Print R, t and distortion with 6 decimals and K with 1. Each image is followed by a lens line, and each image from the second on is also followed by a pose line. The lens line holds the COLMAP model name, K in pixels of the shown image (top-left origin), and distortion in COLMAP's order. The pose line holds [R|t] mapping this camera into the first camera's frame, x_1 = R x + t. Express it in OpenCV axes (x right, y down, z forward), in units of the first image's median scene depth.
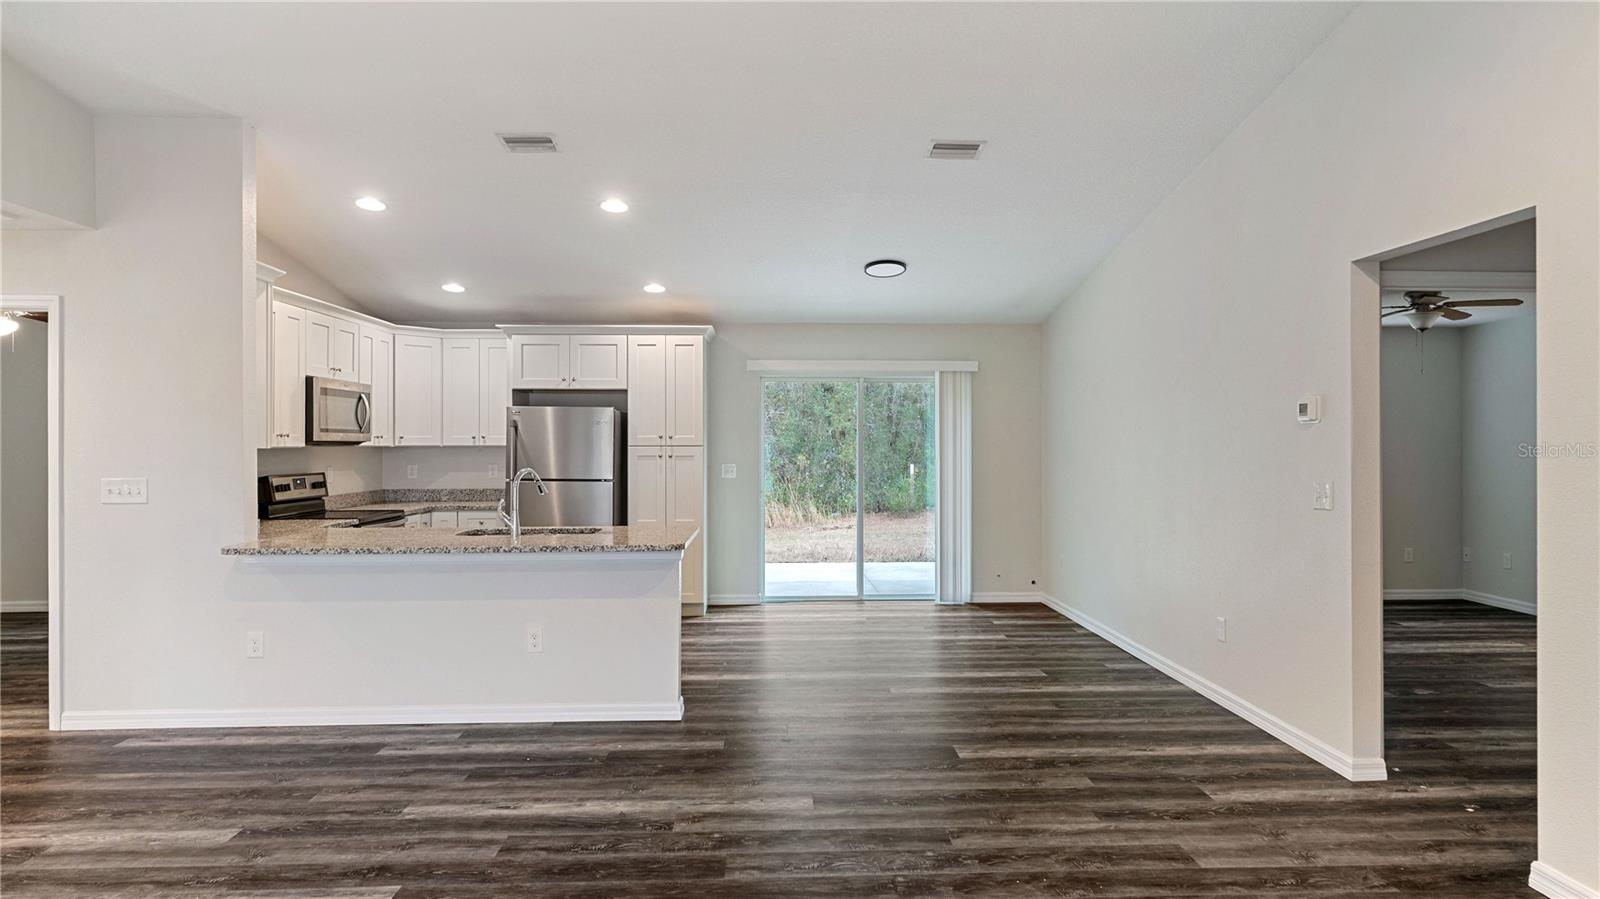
lens RADIAL K [[929.0, 0, 805.0], [0, 929.0, 440.8], [0, 0, 1]] dist [0.000281, 0.002374]
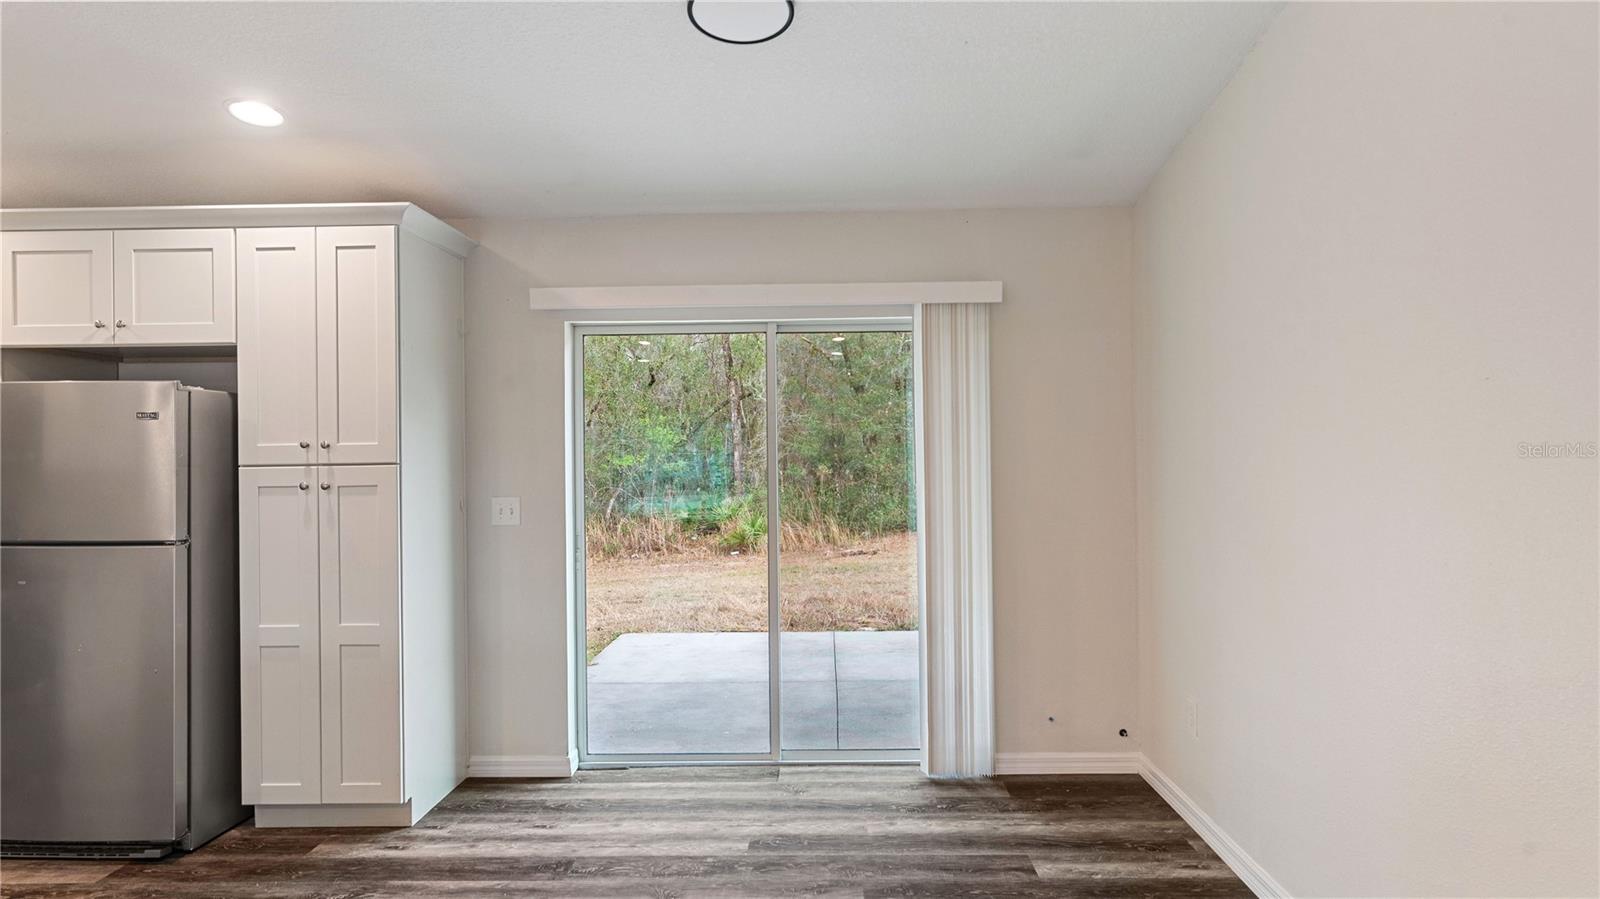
lens RADIAL K [[901.1, 0, 800.0], [0, 901.1, 449.5], [0, 0, 1]] dist [-0.000487, -0.000172]
pose [[0.997758, -0.011507, -0.065929, 0.191613], [0.011626, 0.999931, 0.001422, 0.000069], [0.065909, -0.002185, 0.997823, 0.901366]]
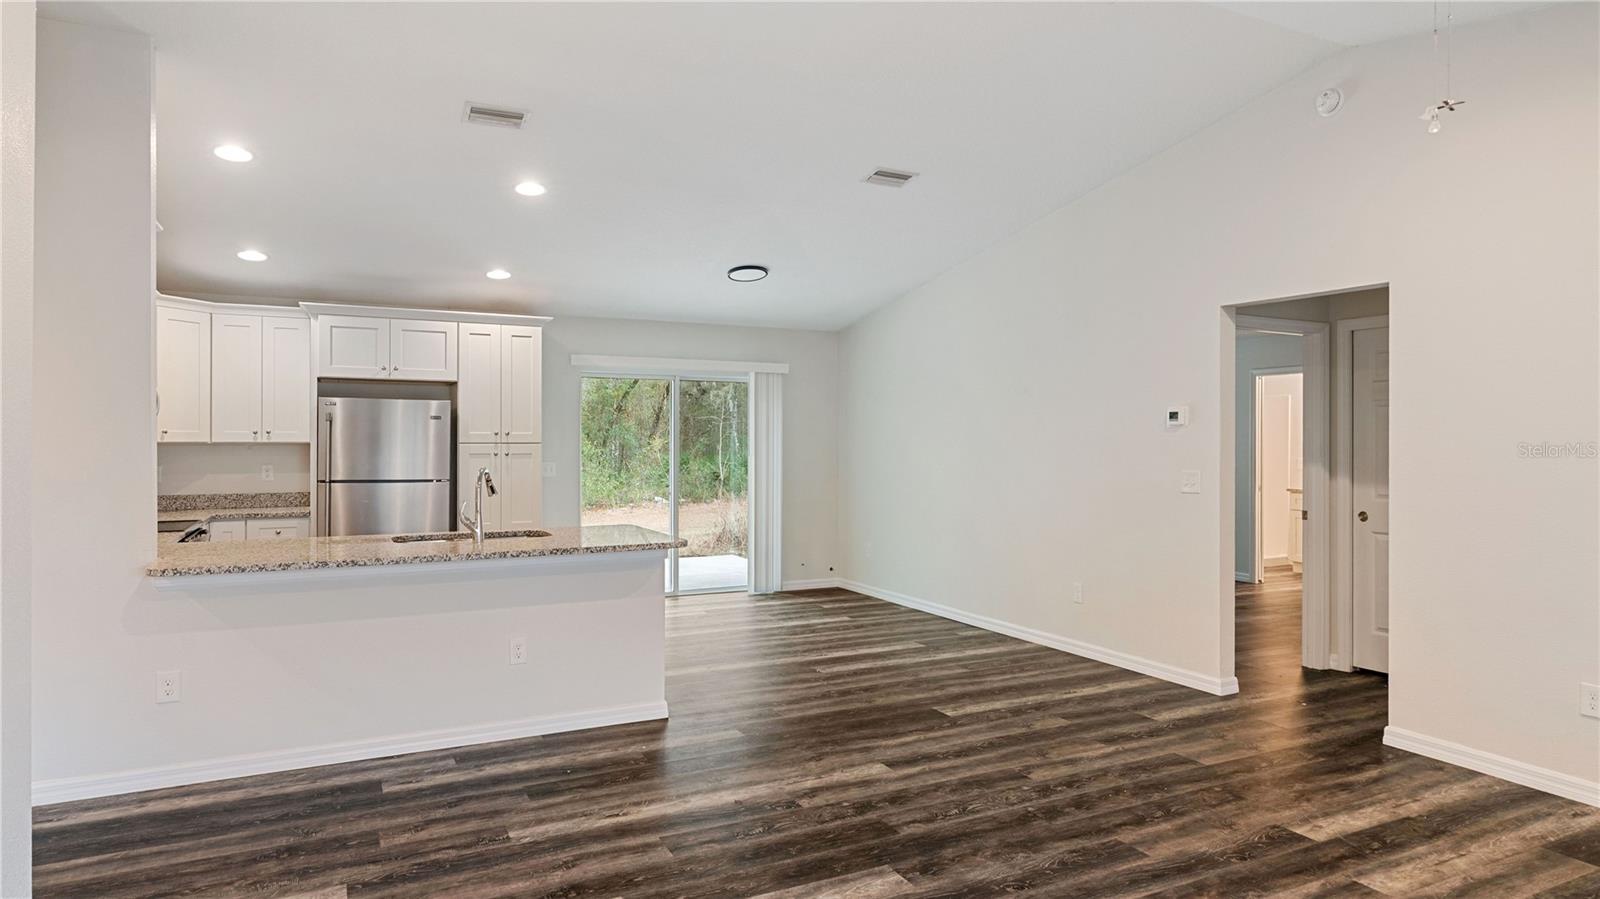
lens RADIAL K [[941.6, 0, 806.4], [0, 941.6, 441.7], [0, 0, 1]] dist [0.000372, 0.001240]
pose [[0.909153, 0.002368, 0.416456, -0.422462], [-0.004198, 0.999985, 0.003478, -0.000751], [-0.416441, -0.004910, 0.909149, 0.016860]]
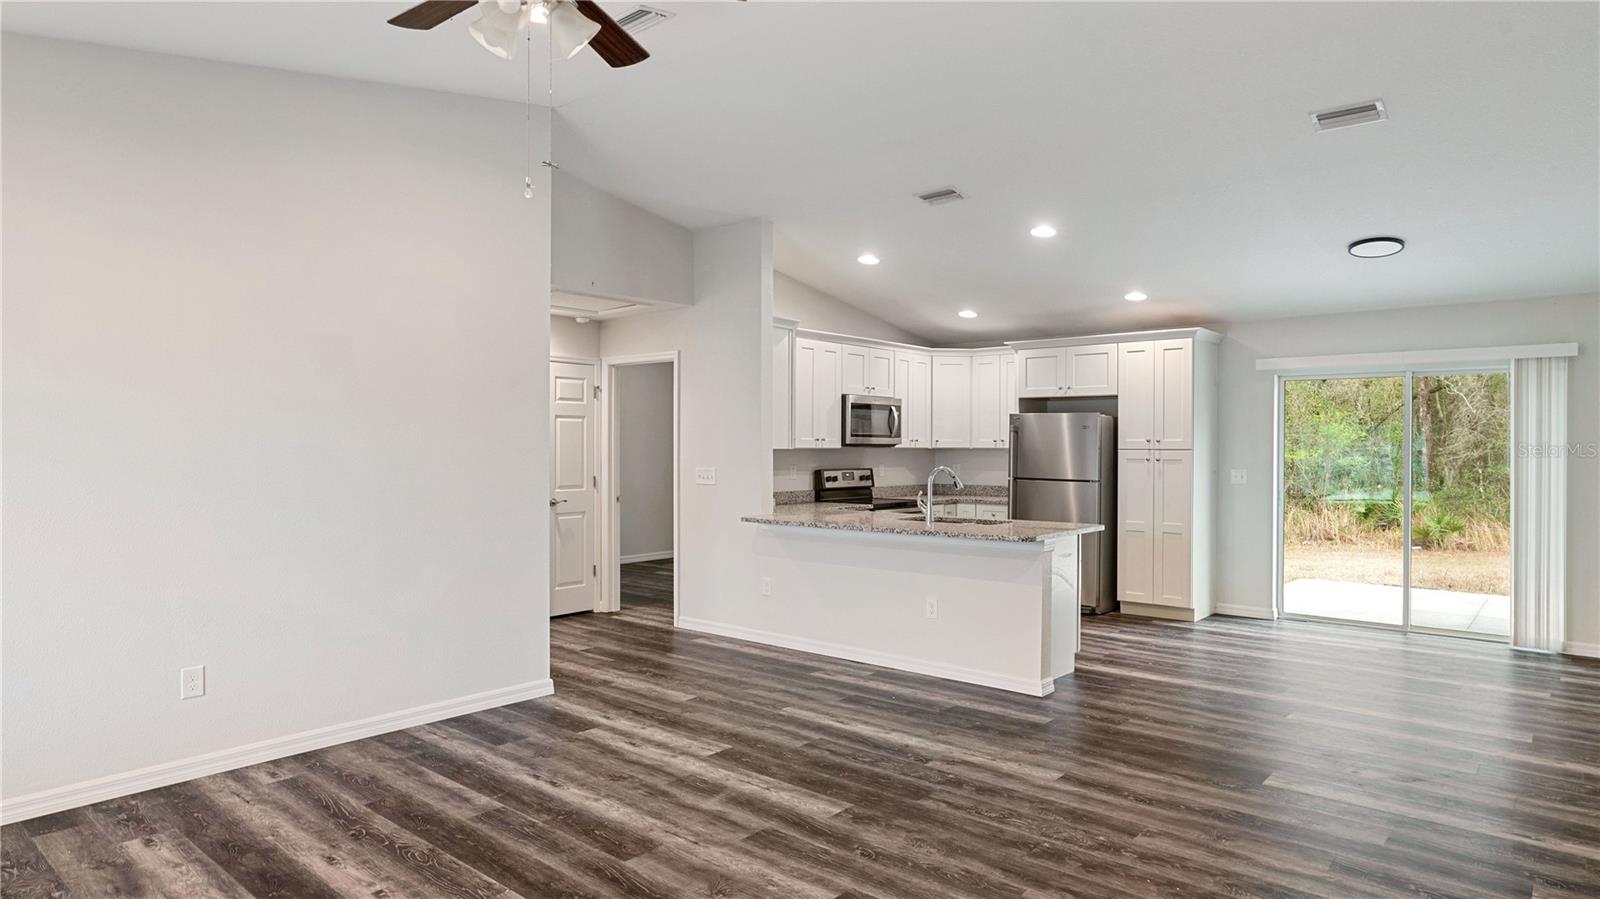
lens RADIAL K [[915.0, 0, 807.7], [0, 915.0, 452.6], [0, 0, 1]] dist [-0.003341, 0.000726]
pose [[0.735463, 0.009185, -0.677503, 0.397018], [-0.002901, 0.999942, 0.010407, -0.000658], [0.677559, -0.005688, 0.735447, 0.012119]]
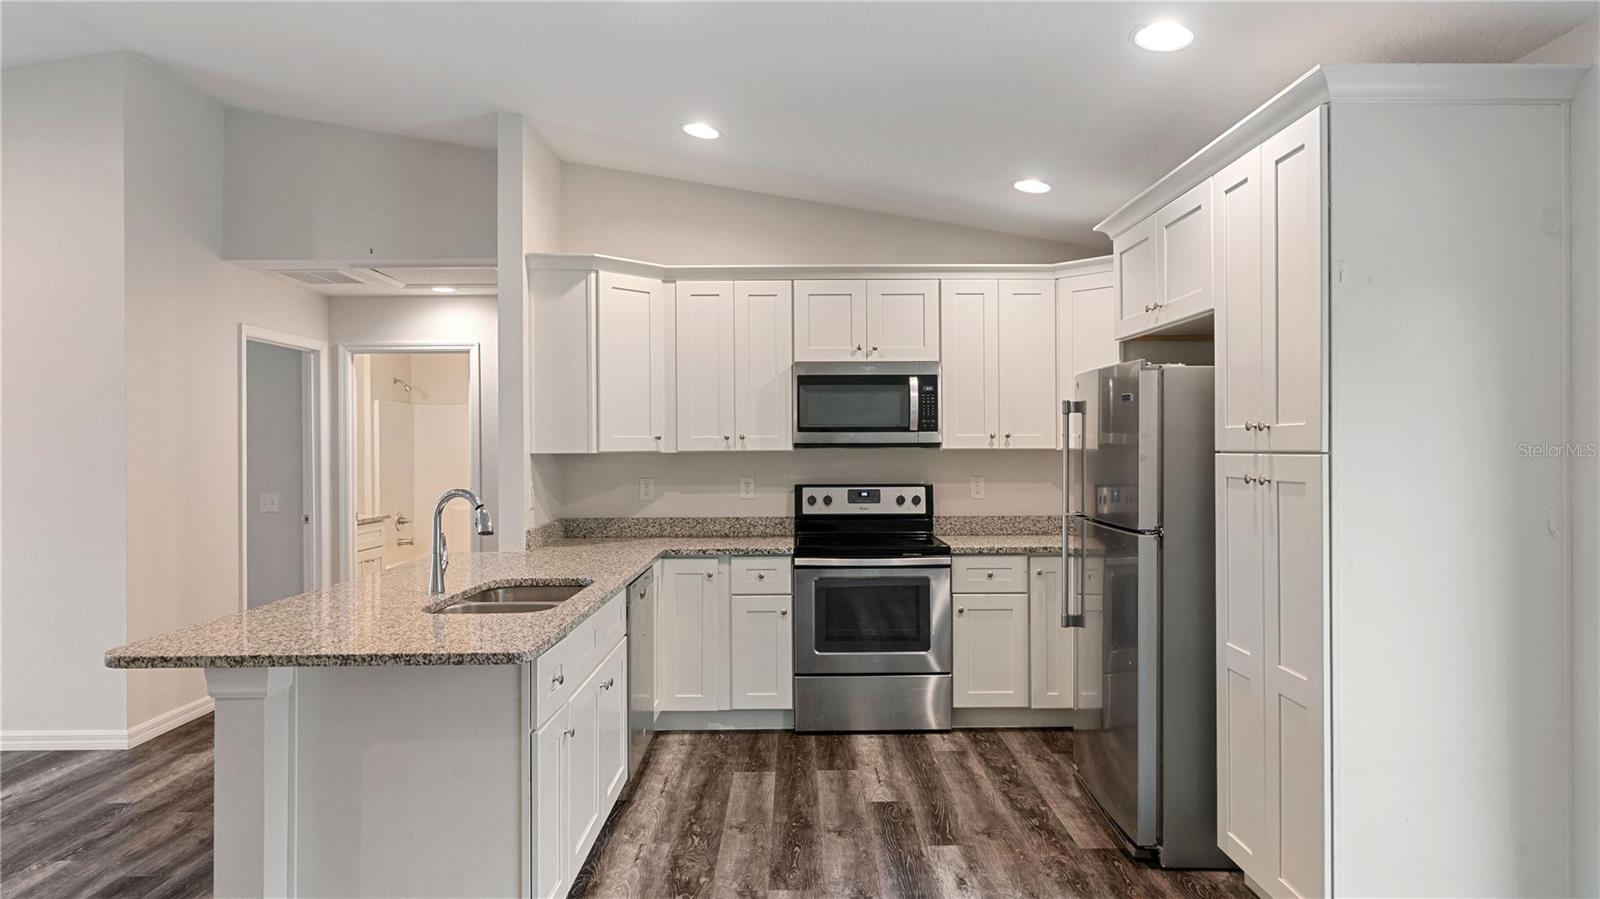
lens RADIAL K [[915.0, 0, 803.7], [0, 915.0, 445.1], [0, 0, 1]] dist [0.002759, 0.001908]
pose [[-0.024795, -0.000444, -0.999692, 0.330440], [0.007713, 0.999970, -0.000635, 0.002713], [0.999663, -0.007727, -0.024791, 1.321569]]
